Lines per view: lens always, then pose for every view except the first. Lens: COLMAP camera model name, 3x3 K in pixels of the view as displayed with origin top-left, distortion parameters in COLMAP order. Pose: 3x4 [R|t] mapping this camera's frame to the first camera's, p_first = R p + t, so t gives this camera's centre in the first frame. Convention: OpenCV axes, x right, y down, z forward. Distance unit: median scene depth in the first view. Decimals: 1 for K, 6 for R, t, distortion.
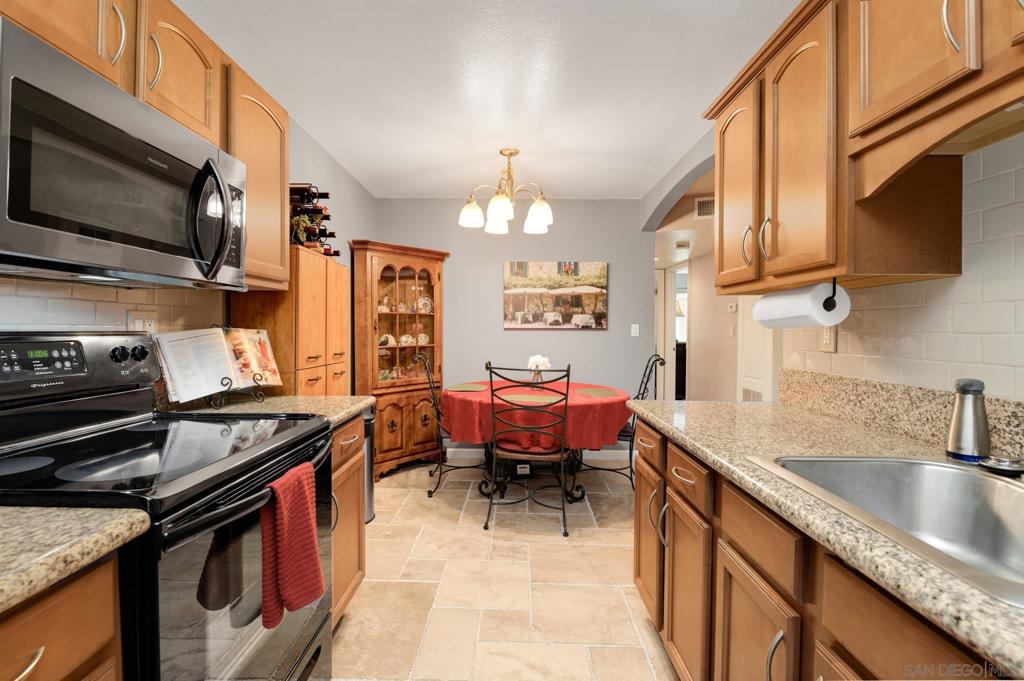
lens RADIAL K [[454.9, 0, 509.8], [0, 454.9, 328.5], [0, 0, 1]] dist [-0.000571, -0.000336]
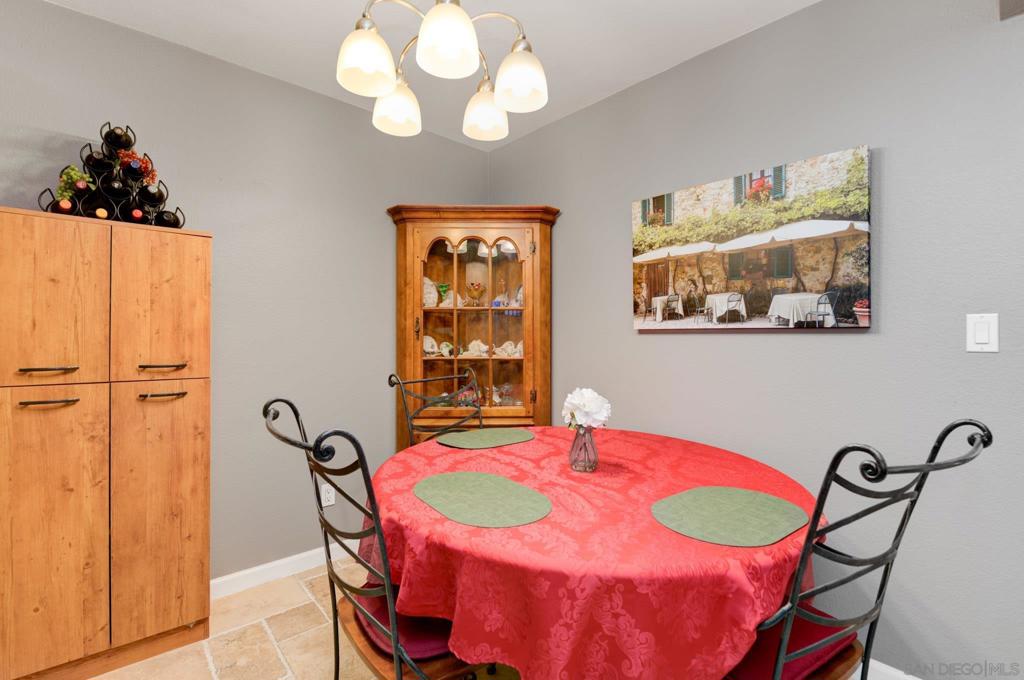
lens RADIAL K [[477.8, 0, 514.6], [0, 477.8, 333.8], [0, 0, 1]] dist [-0.000371, -0.000304]
pose [[0.684797, -0.005169, -0.728715, 0.294829], [0.001698, 0.999983, -0.005498, 0.006668], [0.728732, 0.002527, 0.684795, 0.529410]]
